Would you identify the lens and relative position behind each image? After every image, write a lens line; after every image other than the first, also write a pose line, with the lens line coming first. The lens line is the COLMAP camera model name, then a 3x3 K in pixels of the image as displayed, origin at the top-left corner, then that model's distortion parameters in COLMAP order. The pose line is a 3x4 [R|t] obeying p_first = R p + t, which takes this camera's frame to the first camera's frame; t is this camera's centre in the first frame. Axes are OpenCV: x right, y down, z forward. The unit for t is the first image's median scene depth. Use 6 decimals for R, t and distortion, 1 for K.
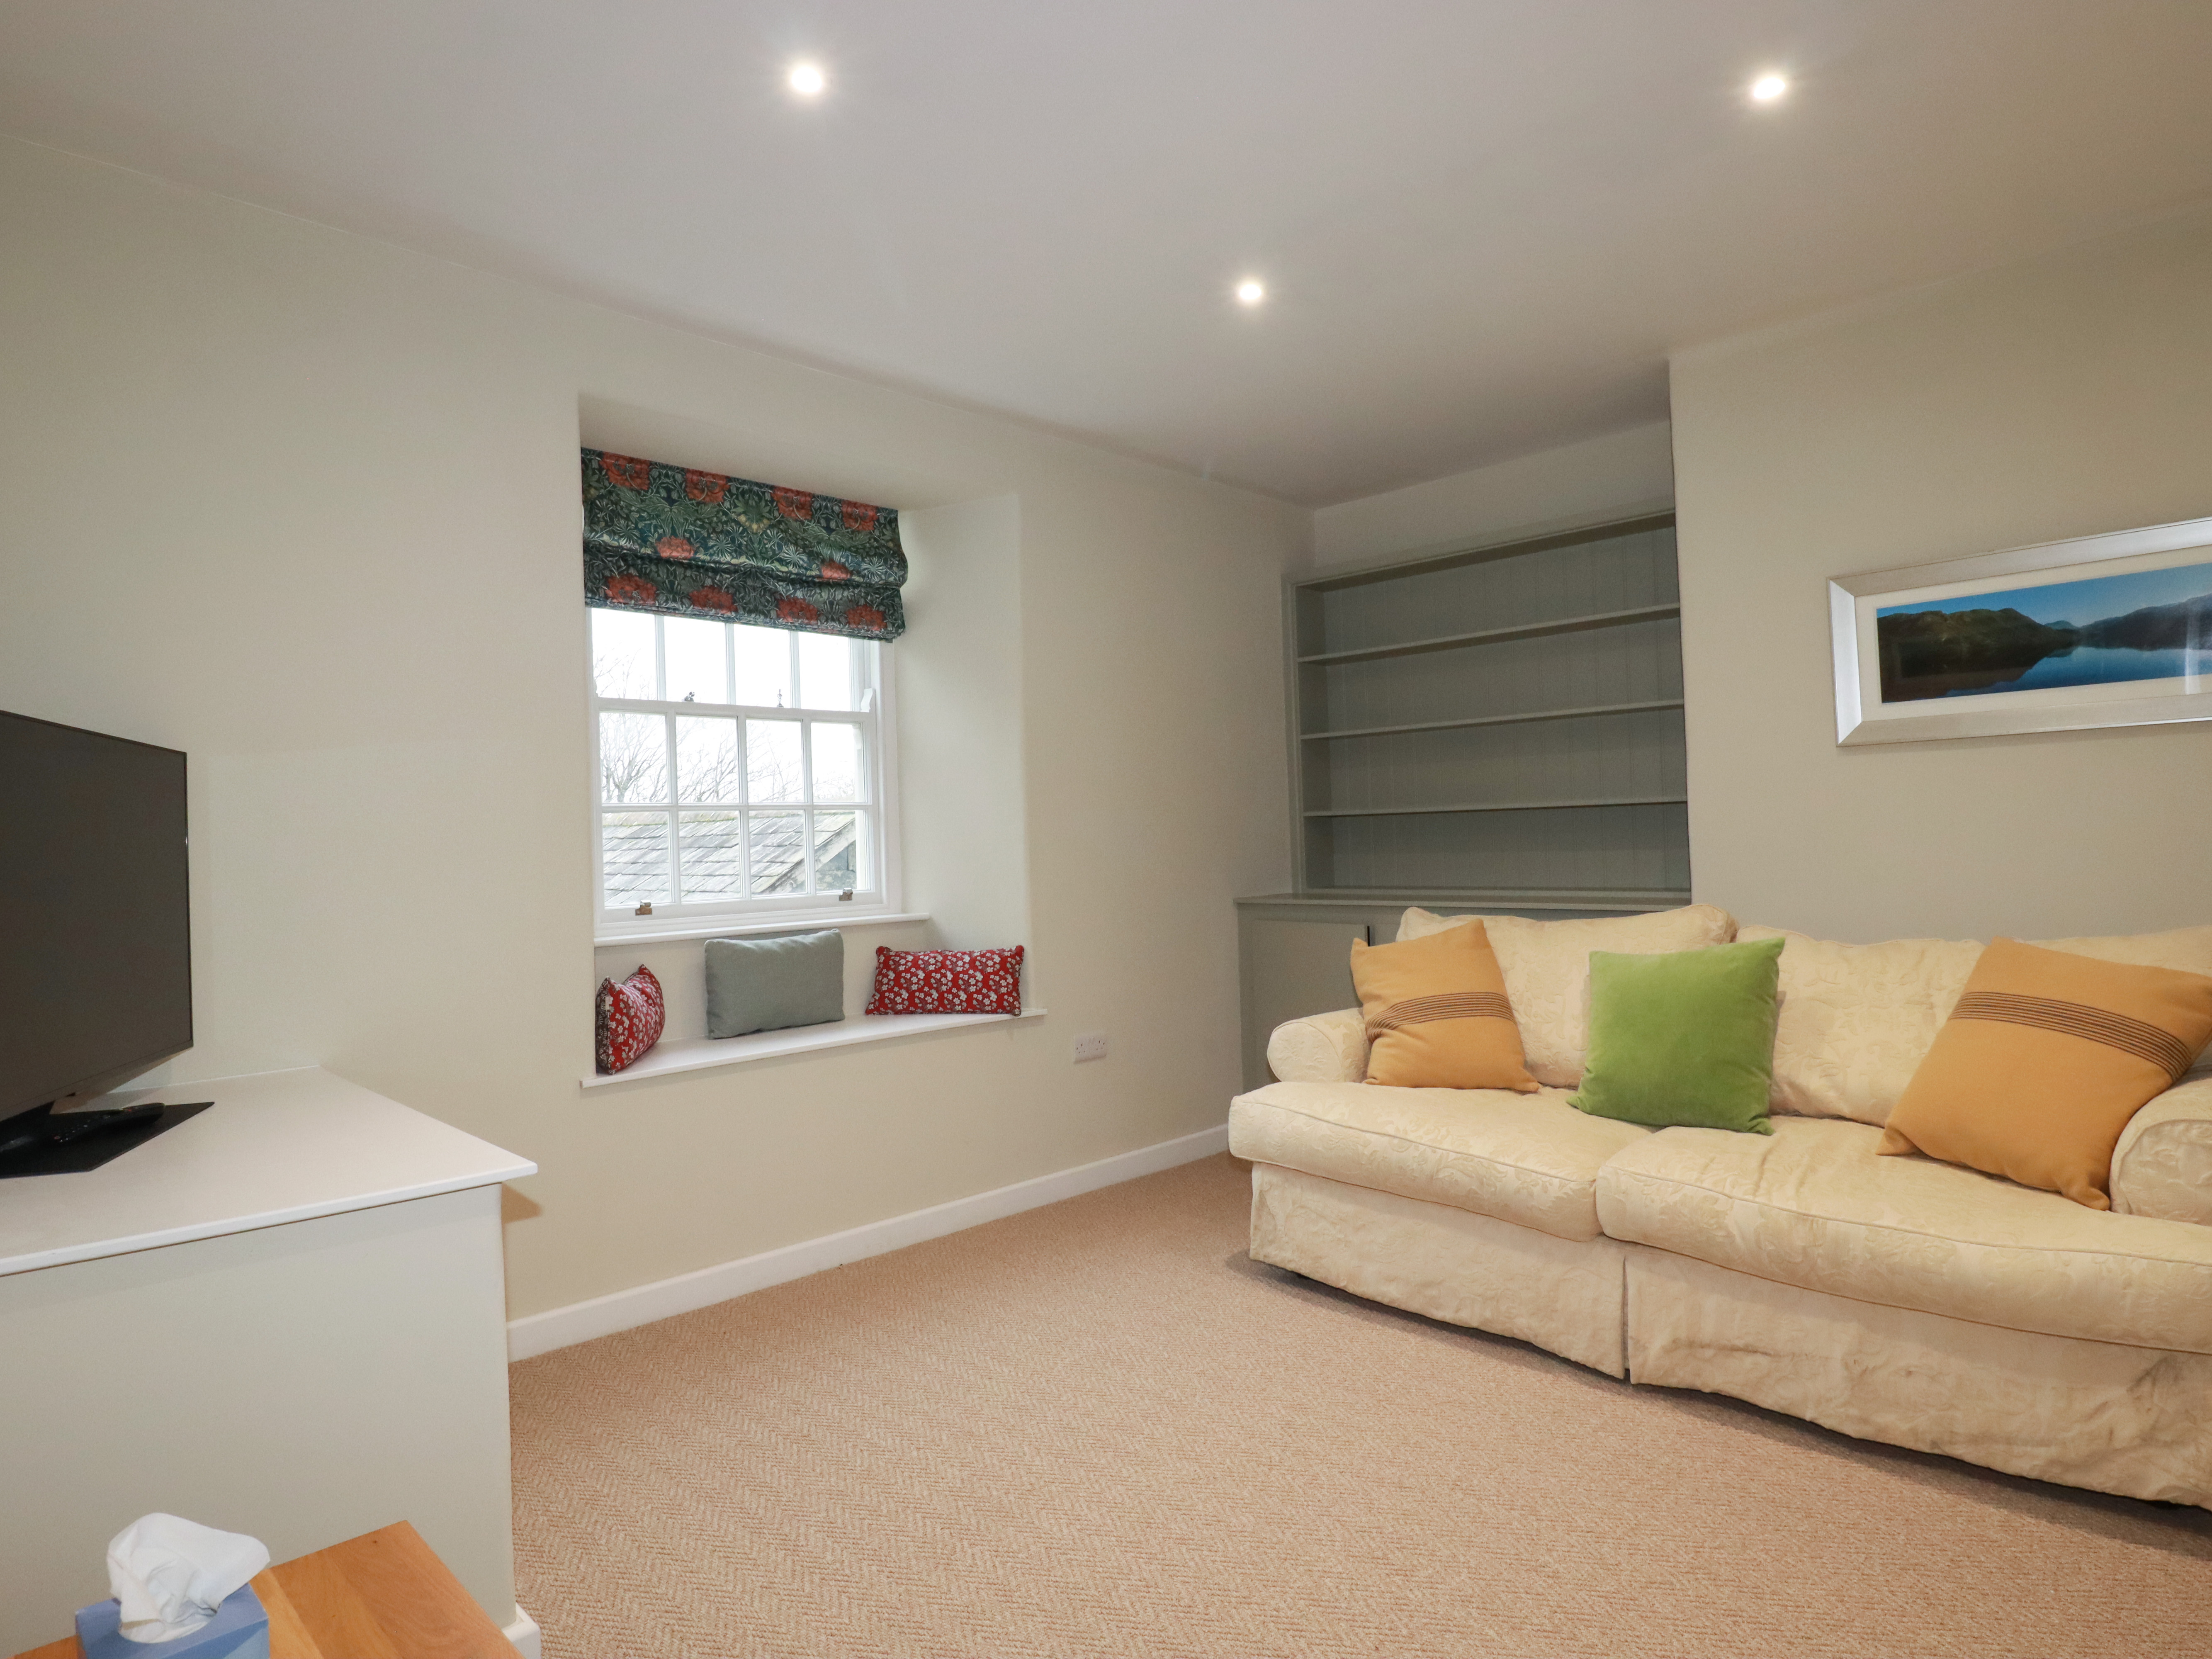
lens RADIAL K [[1215.9, 0, 1124.2], [0, 1215.9, 822.1], [0, 0, 1]] dist [-0.005113, -0.003030]
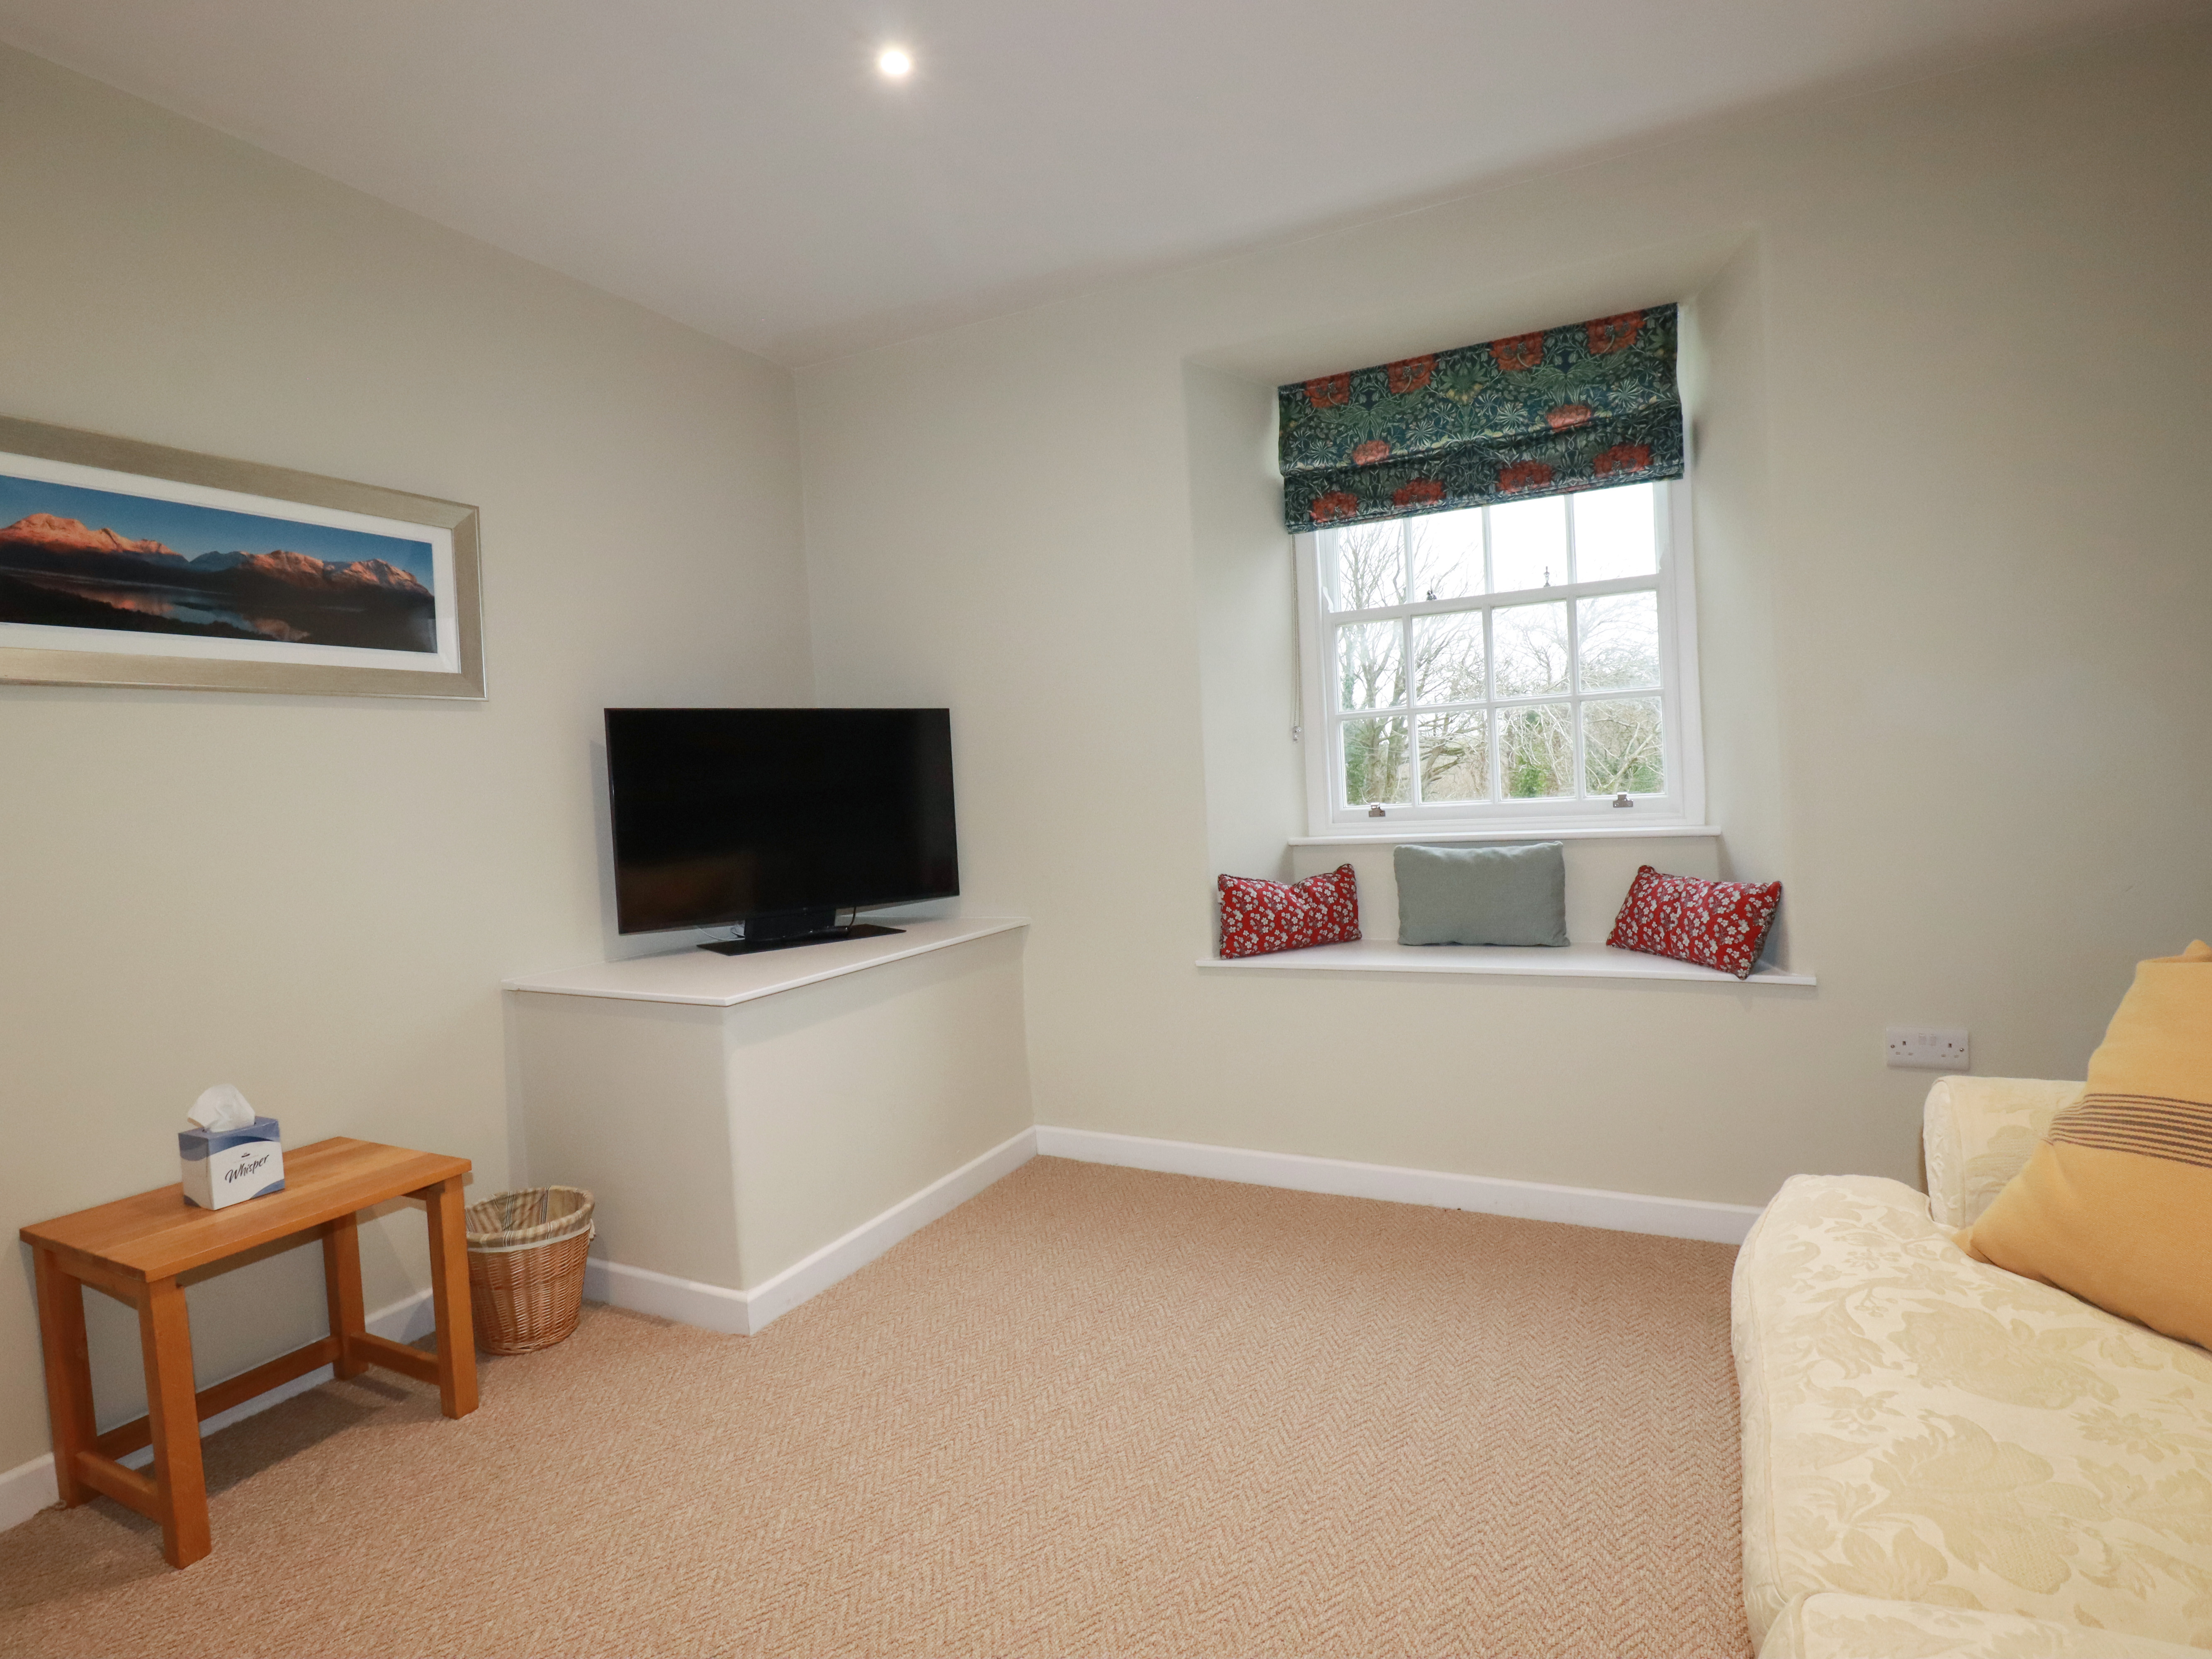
lens RADIAL K [[1176.5, 0, 1112.1], [0, 1176.5, 808.7], [0, 0, 1]] dist [0.001955, -0.015489]
pose [[0.304007, 0.042593, -0.951717, 0.470051], [0.061953, 0.996001, 0.064365, -0.008910], [0.950653, -0.078530, 0.300153, 0.458166]]
